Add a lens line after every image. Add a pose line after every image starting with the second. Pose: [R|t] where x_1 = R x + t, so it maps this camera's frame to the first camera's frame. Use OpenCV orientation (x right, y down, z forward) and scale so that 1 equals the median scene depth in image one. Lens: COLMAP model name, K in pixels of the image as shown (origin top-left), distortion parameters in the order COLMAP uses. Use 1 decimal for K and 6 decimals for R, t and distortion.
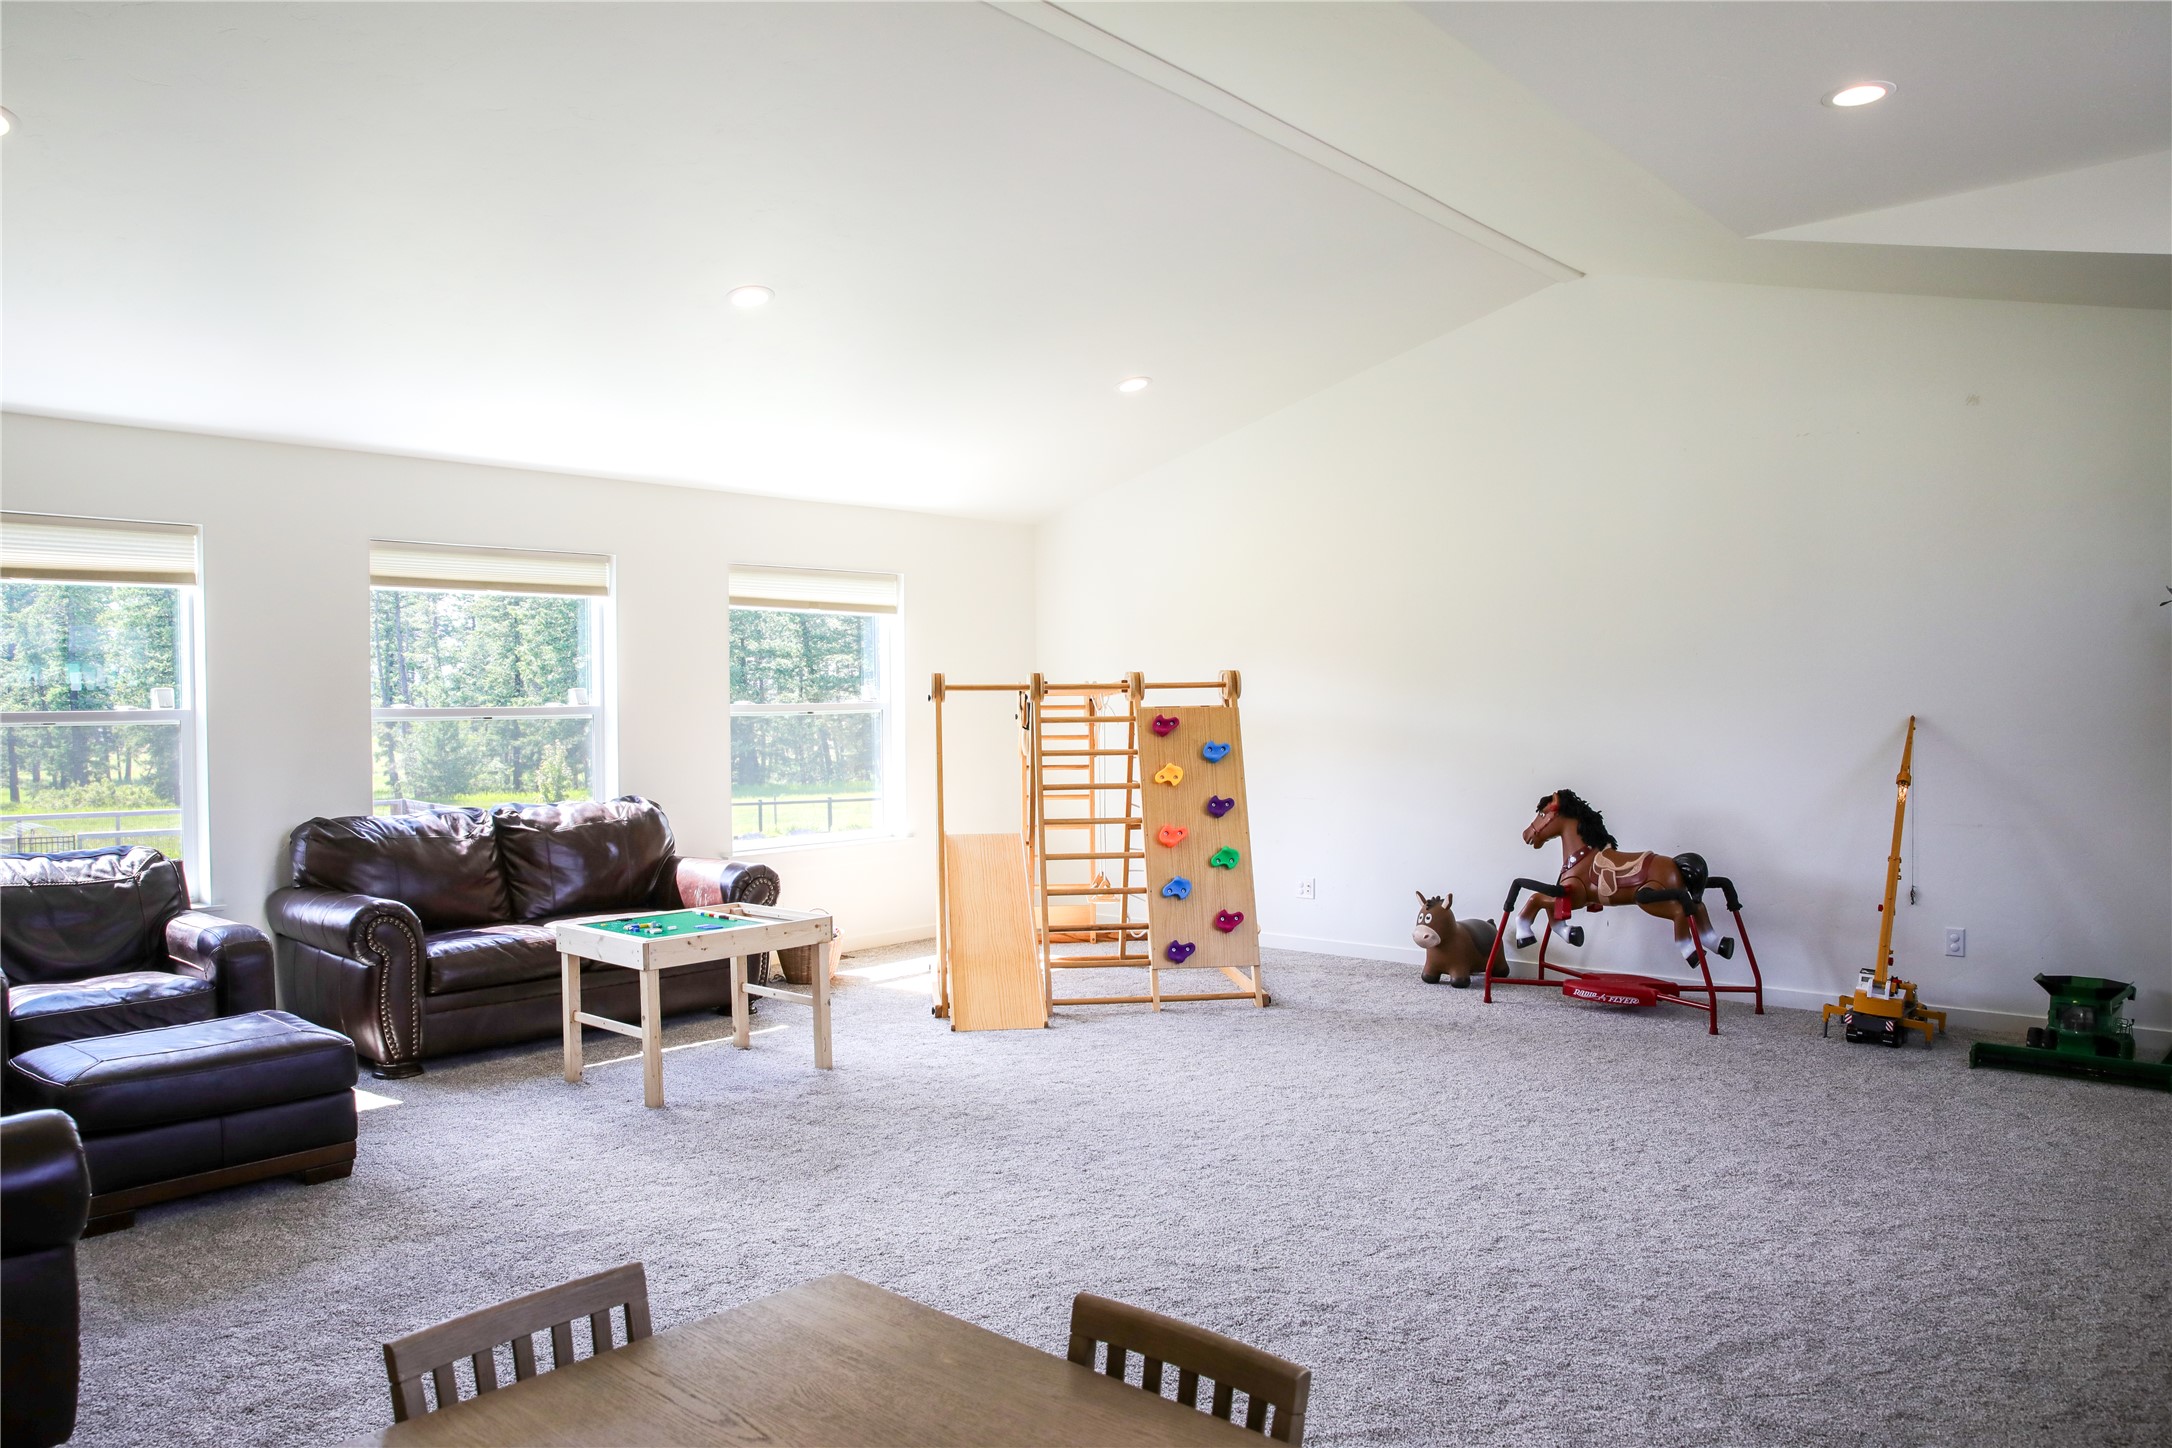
lens RADIAL K [[1499.3, 0, 1085.8], [0, 1499.3, 728.7], [0, 0, 1]] dist [-0.112076, 0.103085]
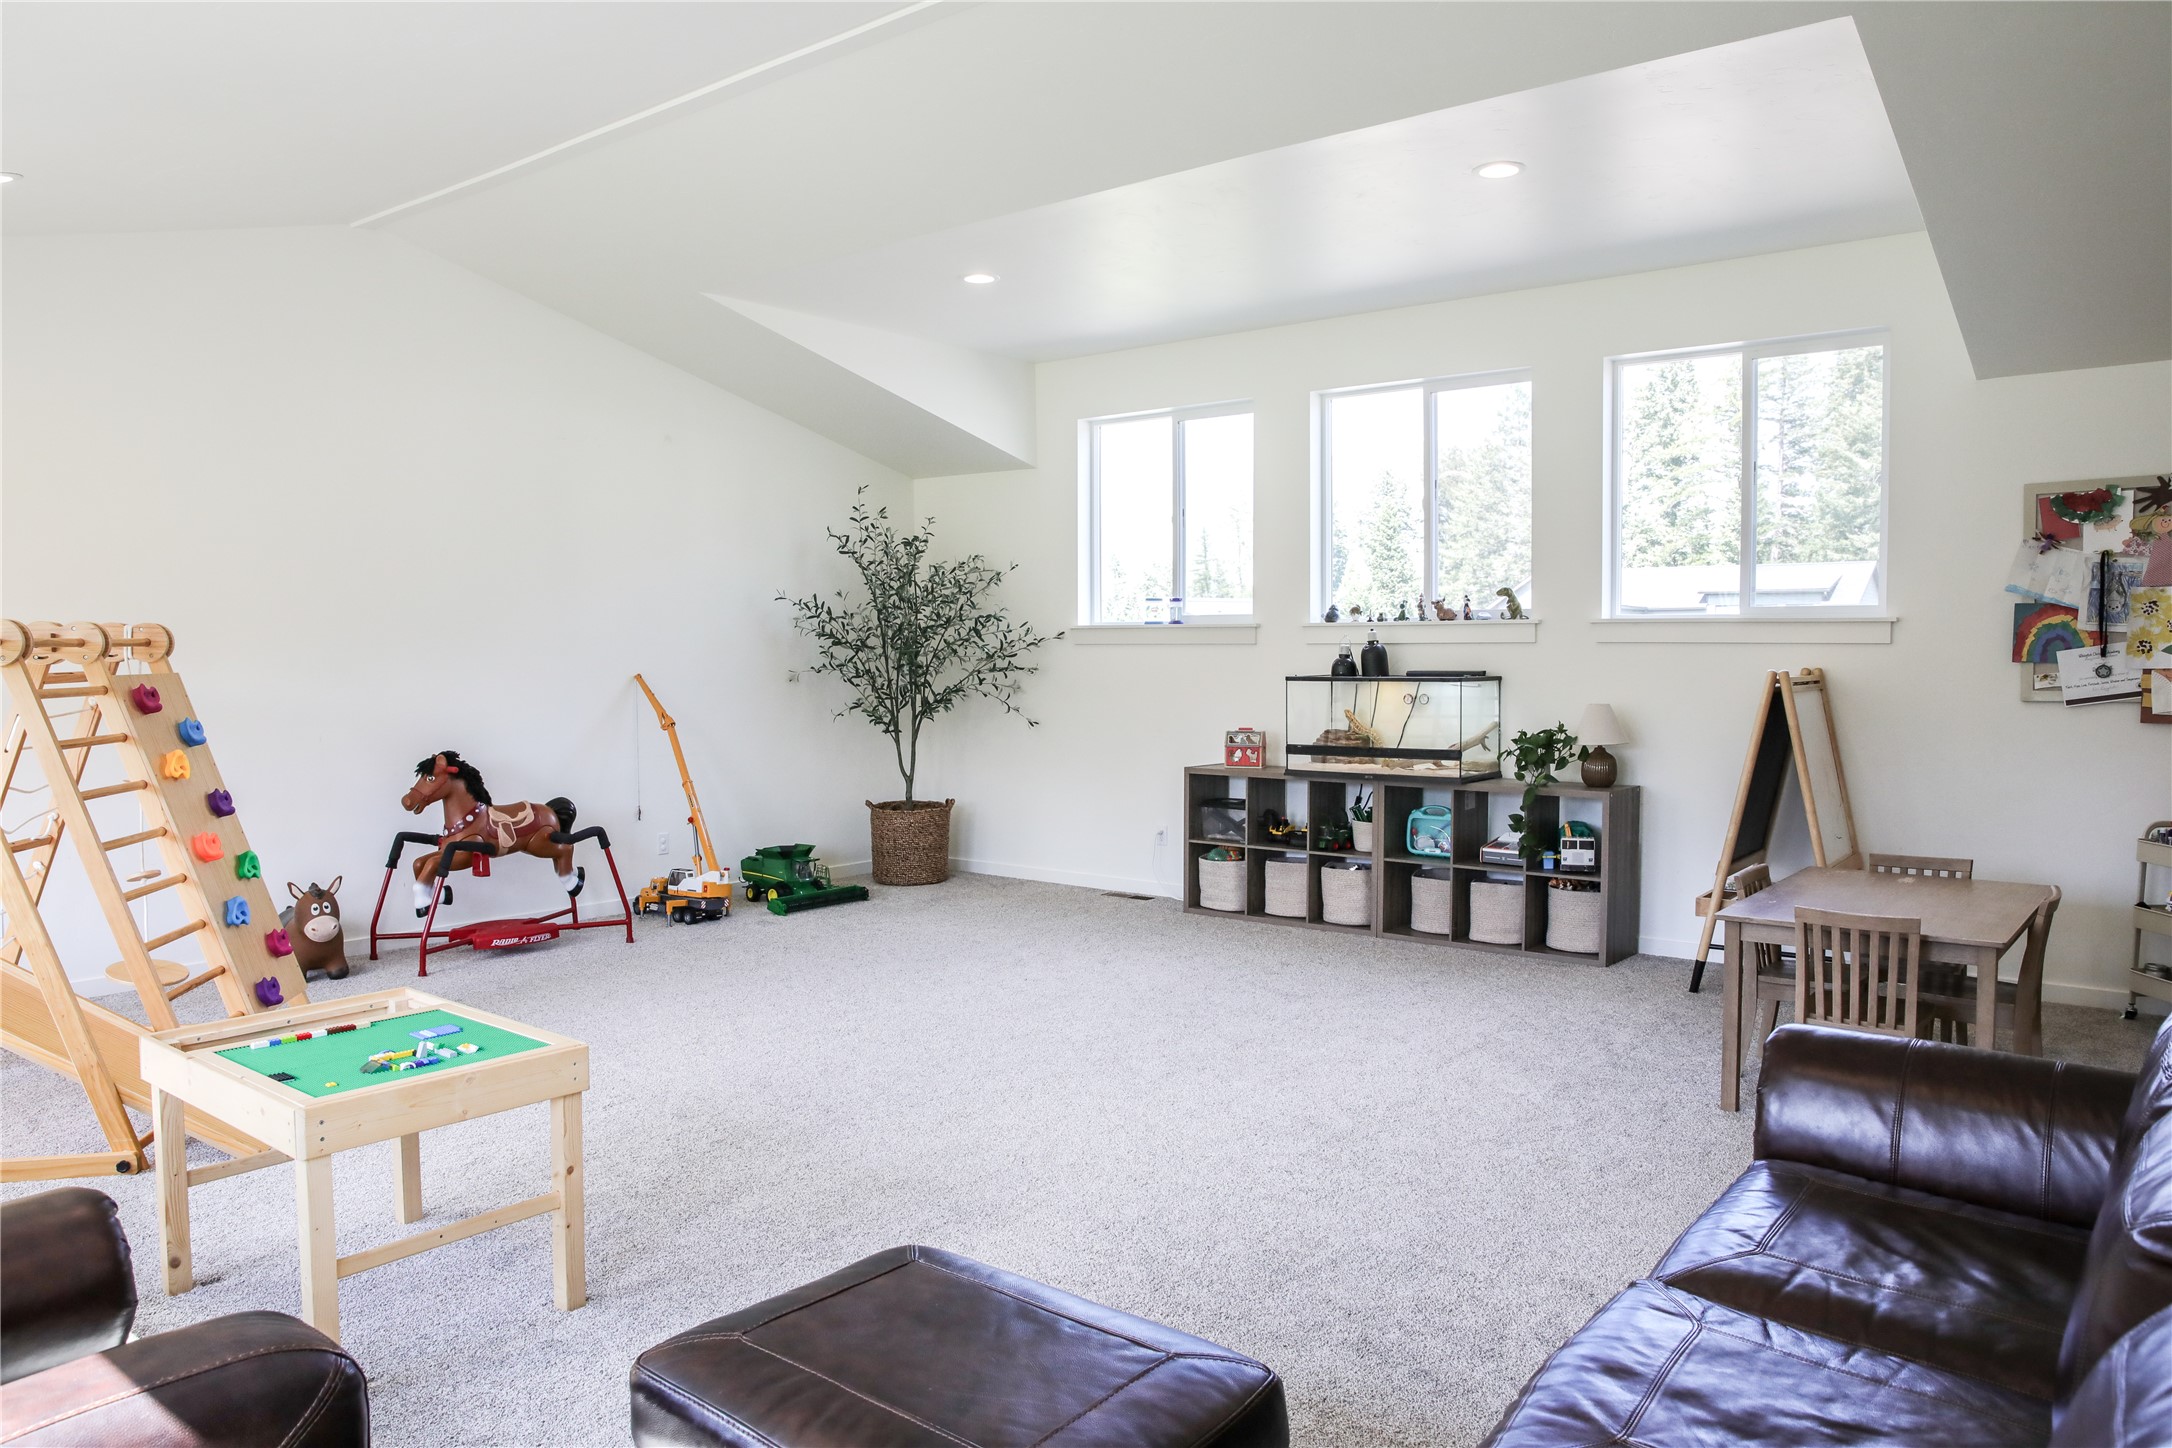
lens RADIAL K [[1499.3, 0, 1085.8], [0, 1499.3, 728.7], [0, 0, 1]] dist [-0.112076, 0.103085]
pose [[-0.055299, -0.043158, 0.997537, -0.715461], [0.018215, 0.998856, 0.044224, -0.010908], [-0.998304, 0.020616, -0.054450, 0.631957]]
